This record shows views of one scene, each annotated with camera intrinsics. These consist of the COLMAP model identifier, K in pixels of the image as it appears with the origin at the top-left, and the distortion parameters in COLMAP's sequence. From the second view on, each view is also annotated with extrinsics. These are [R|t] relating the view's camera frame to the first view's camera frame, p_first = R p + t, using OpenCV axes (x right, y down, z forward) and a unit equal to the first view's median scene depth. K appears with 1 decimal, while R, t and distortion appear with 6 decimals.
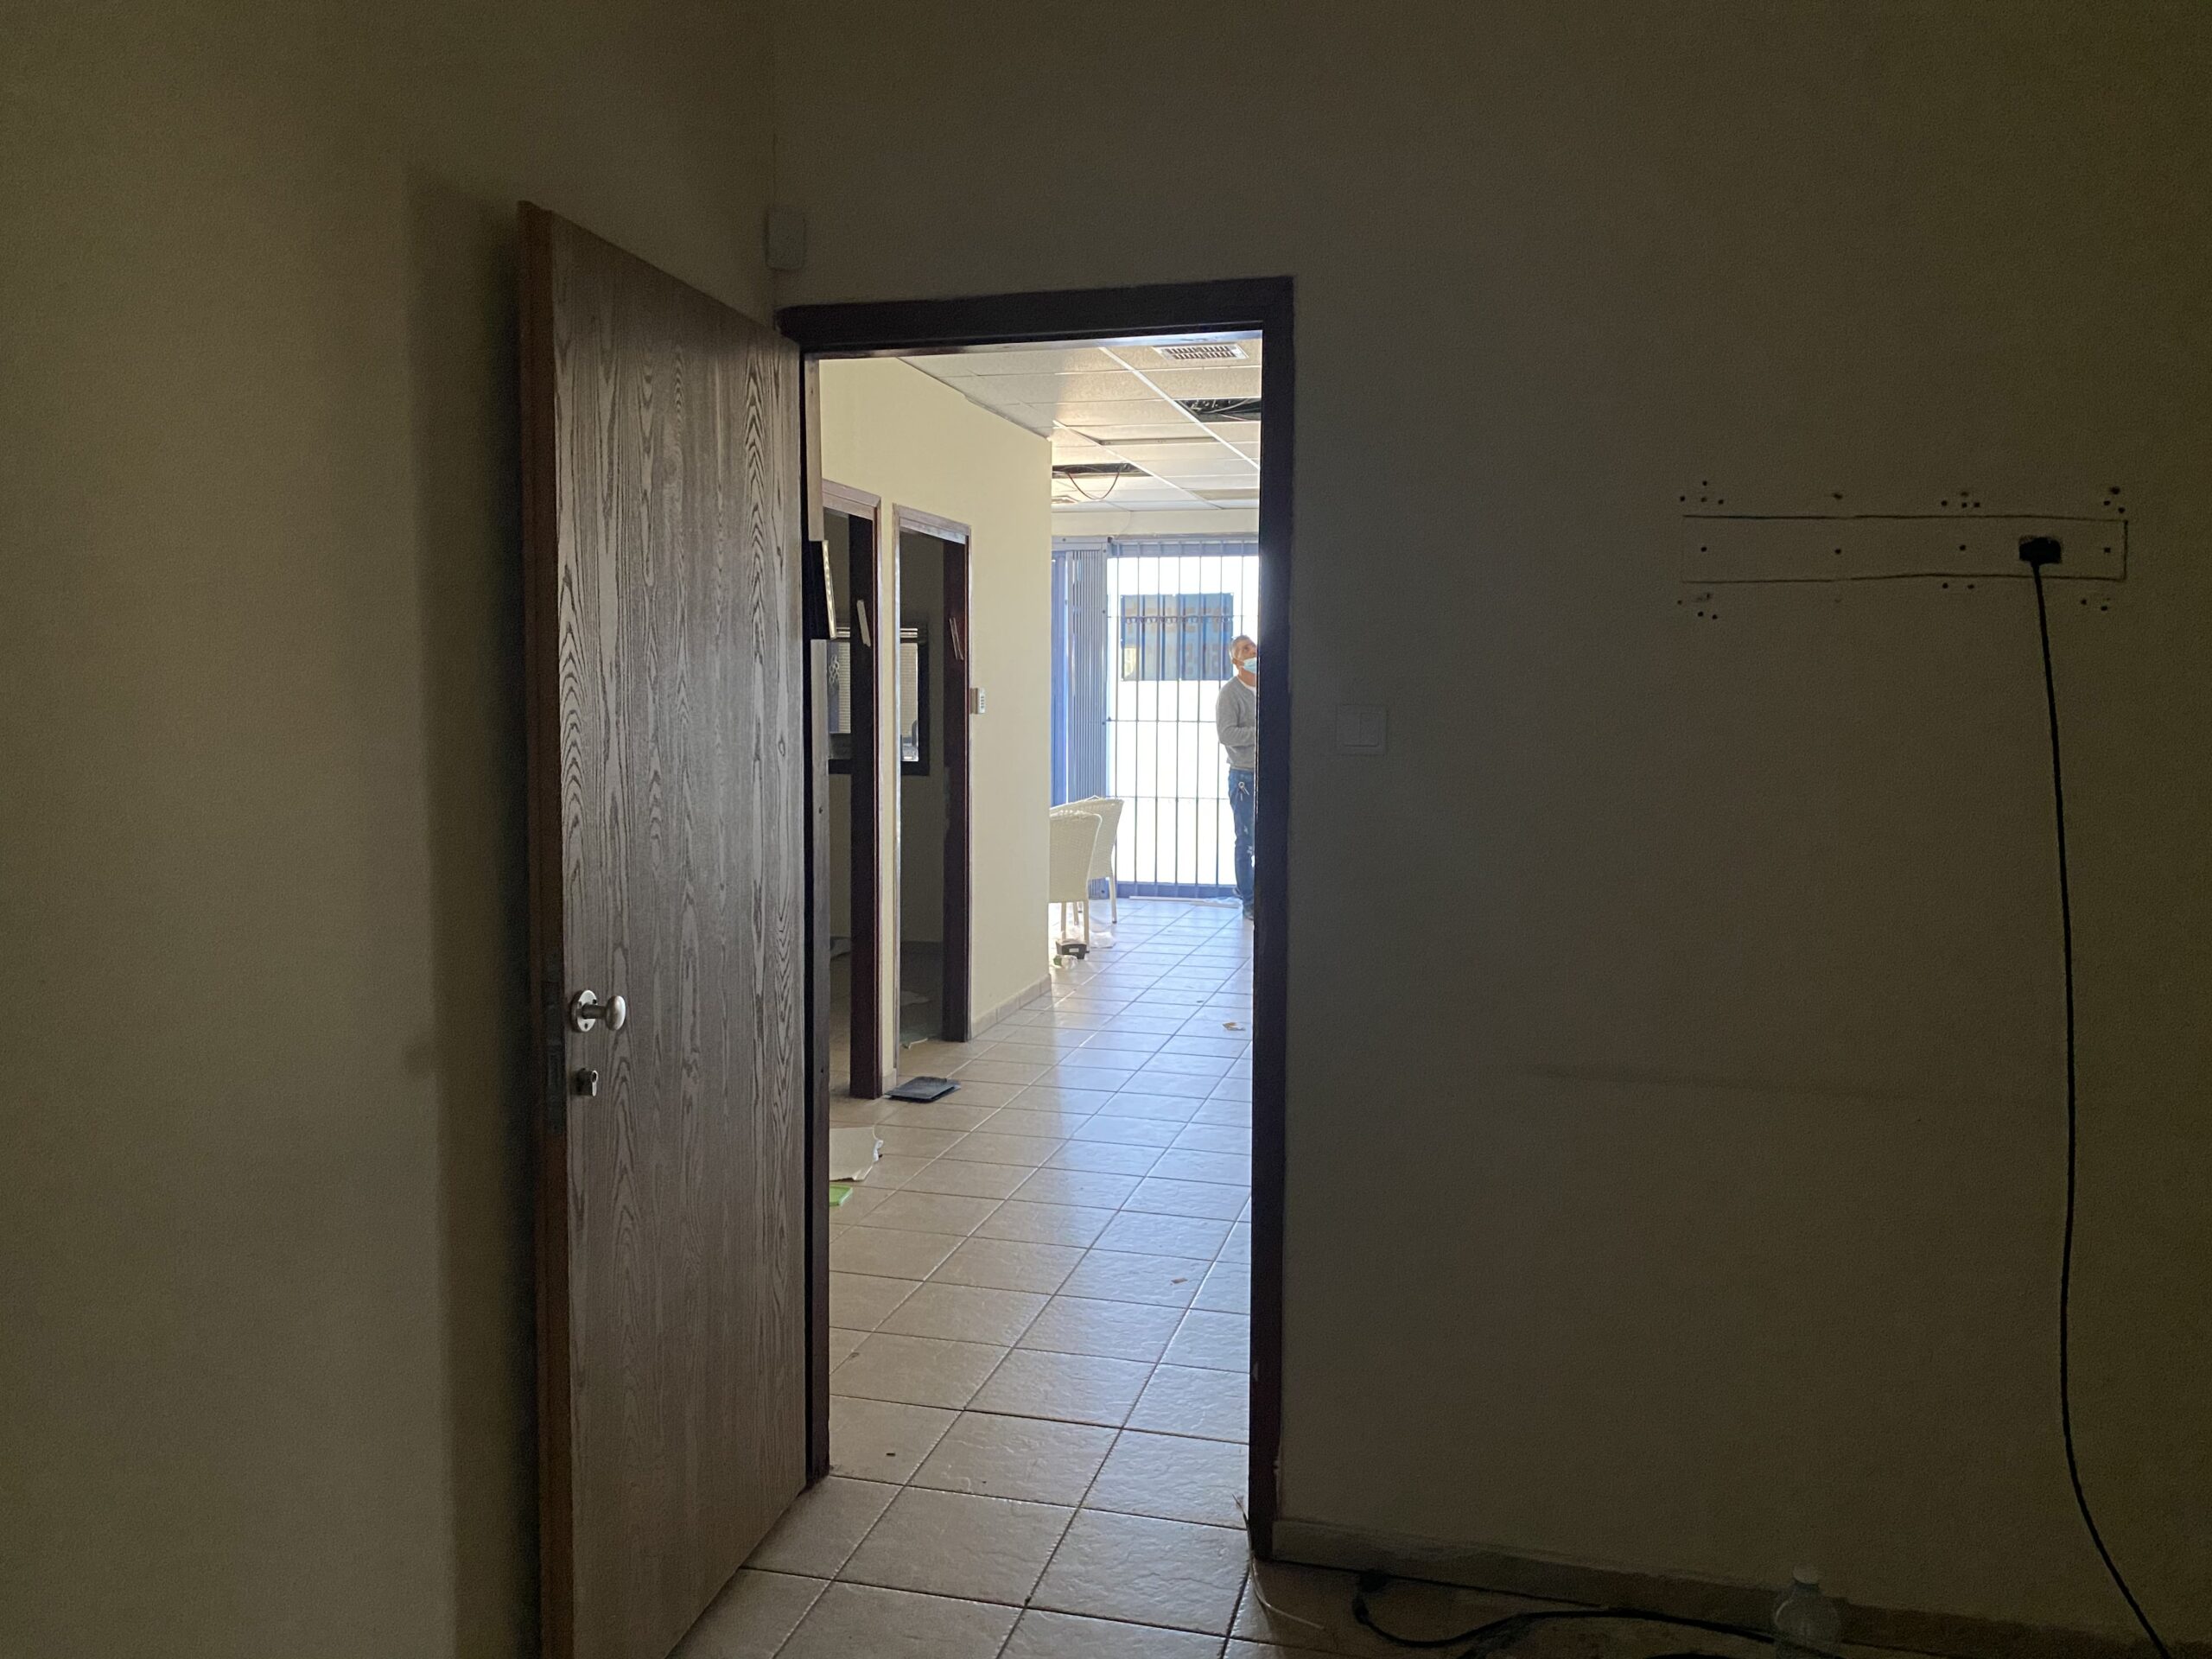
lens RADIAL K [[1686.7, 0, 1098.5], [0, 1686.7, 827.6], [0, 0, 1]] dist [0.021427, -0.035072]
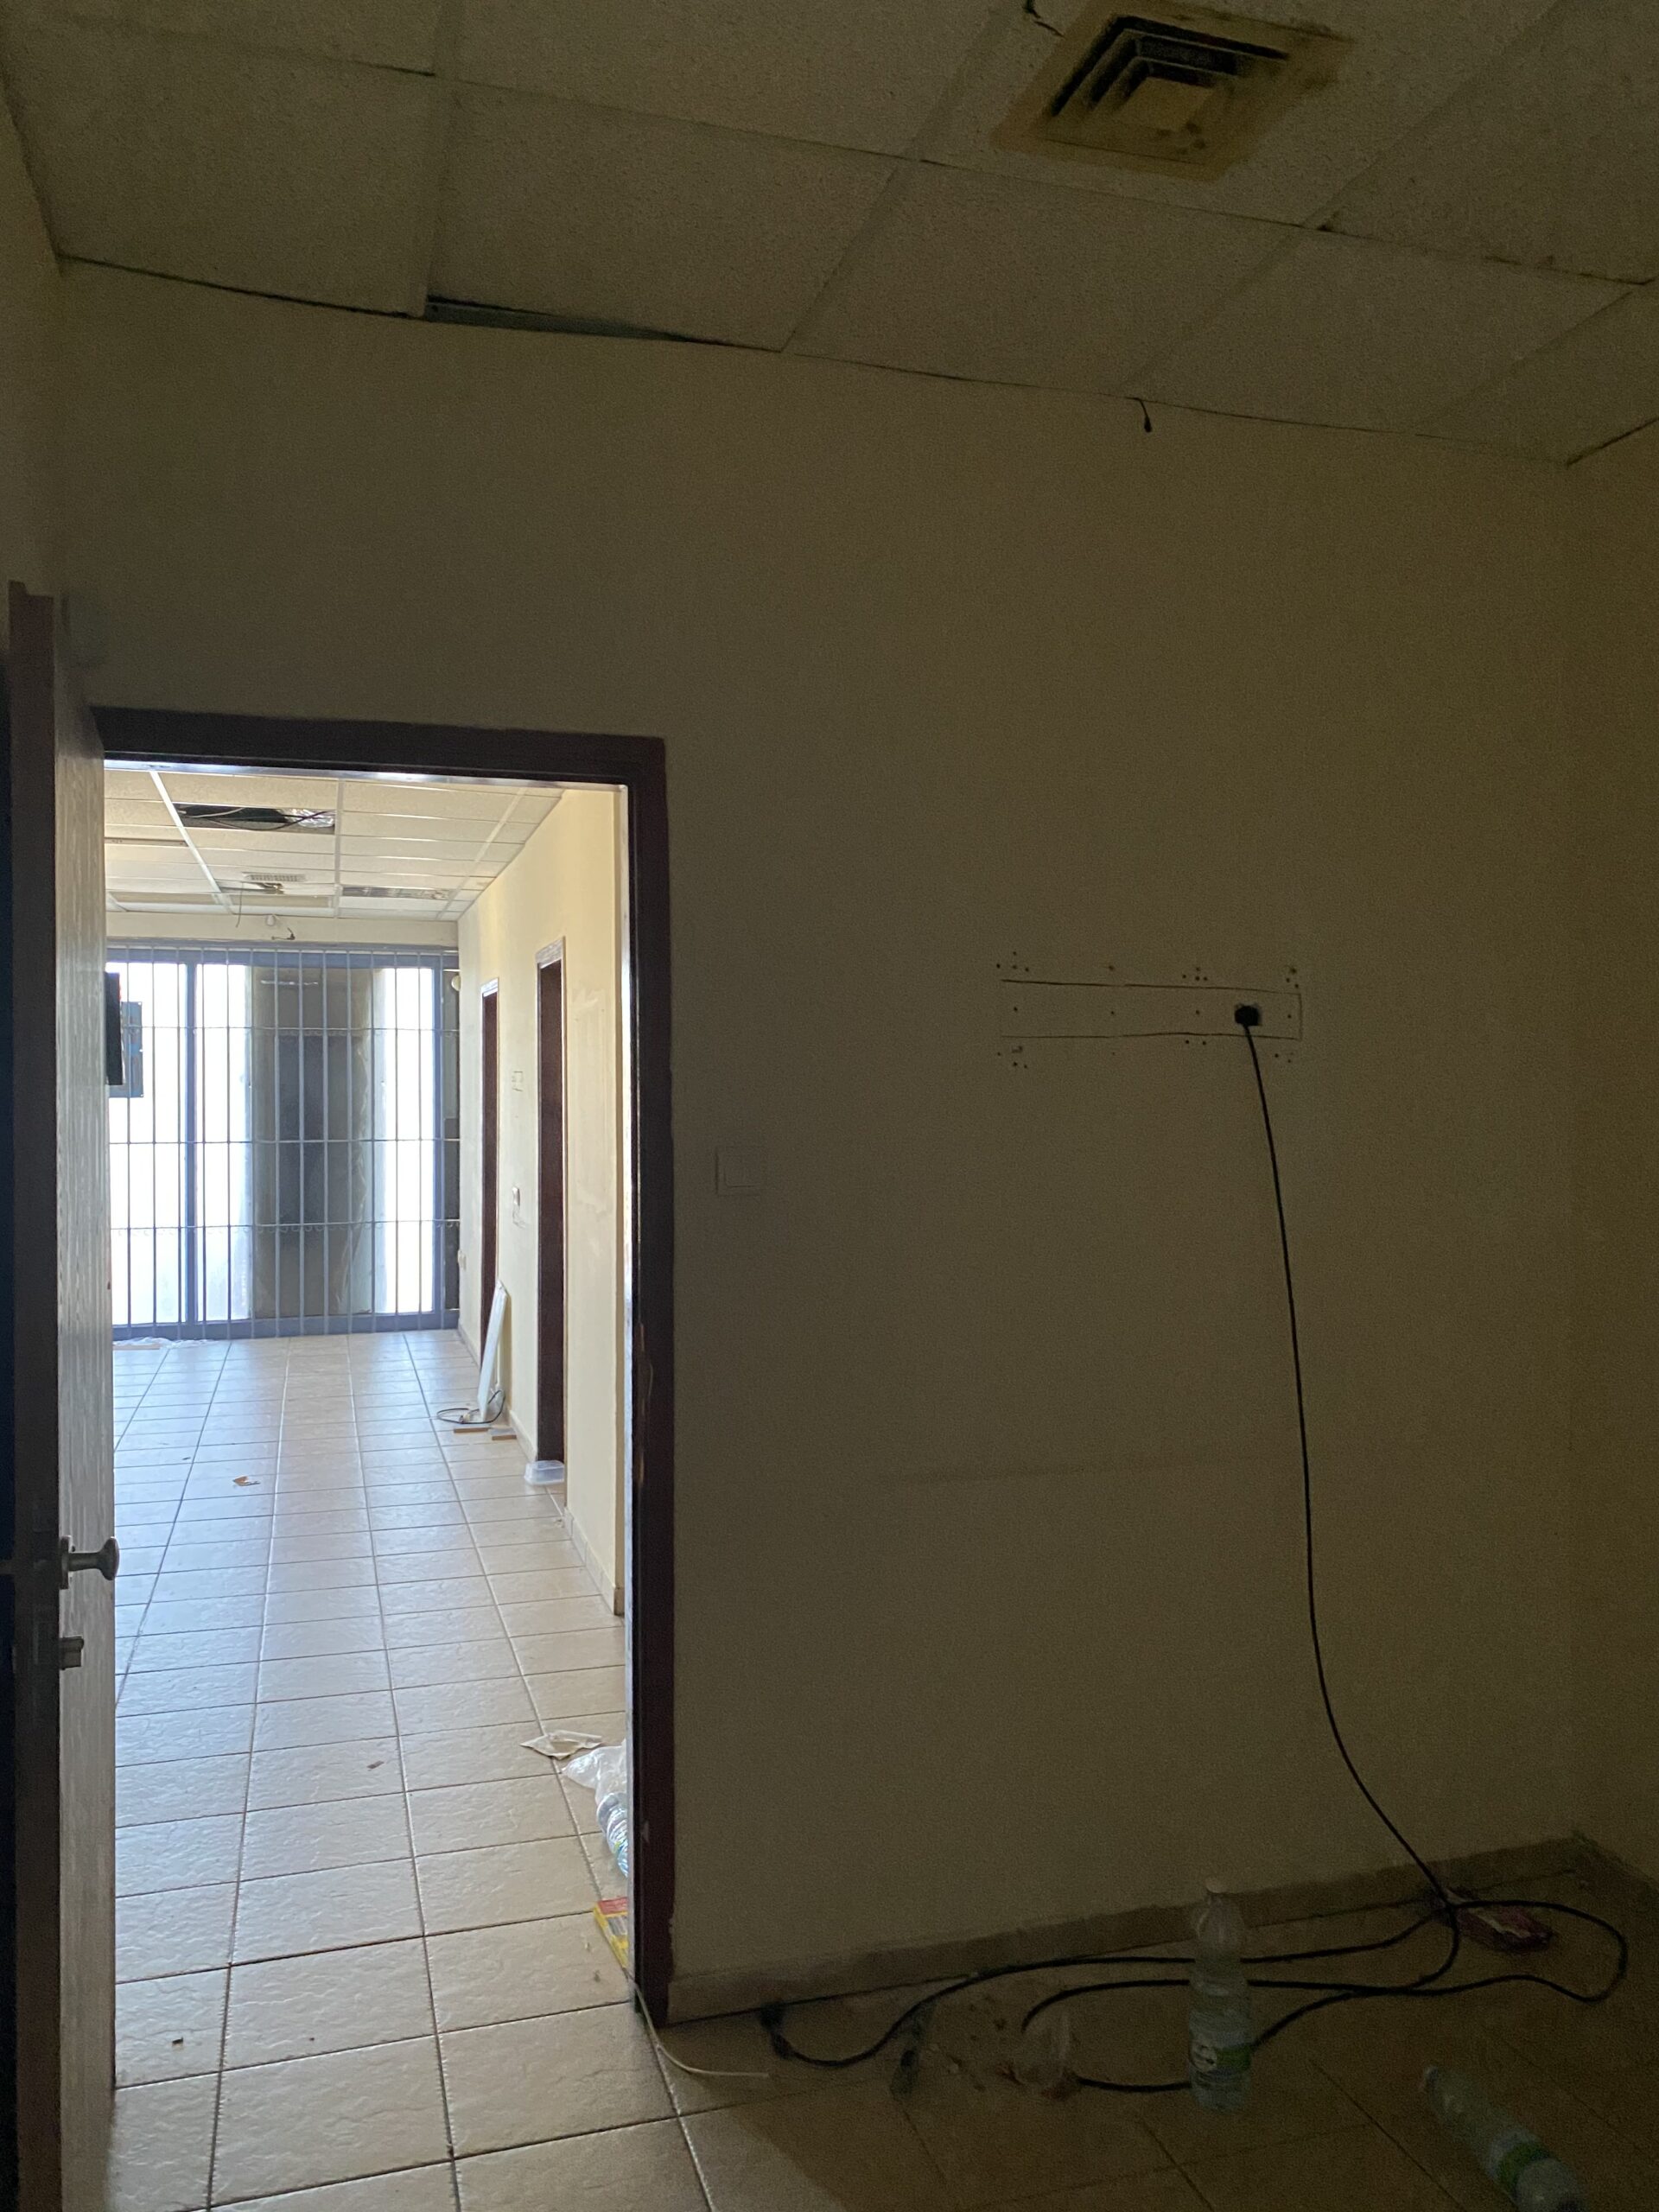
lens RADIAL K [[1686.7, 0, 834.1], [0, 1686.7, 1106.4], [0, 0, 1]] dist [0.021427, -0.035072]
pose [[0.847586, -0.016622, 0.530397, -0.348114], [0.056097, 0.996715, -0.058408, -0.035419], [-0.527684, 0.079260, 0.845735, 0.087080]]
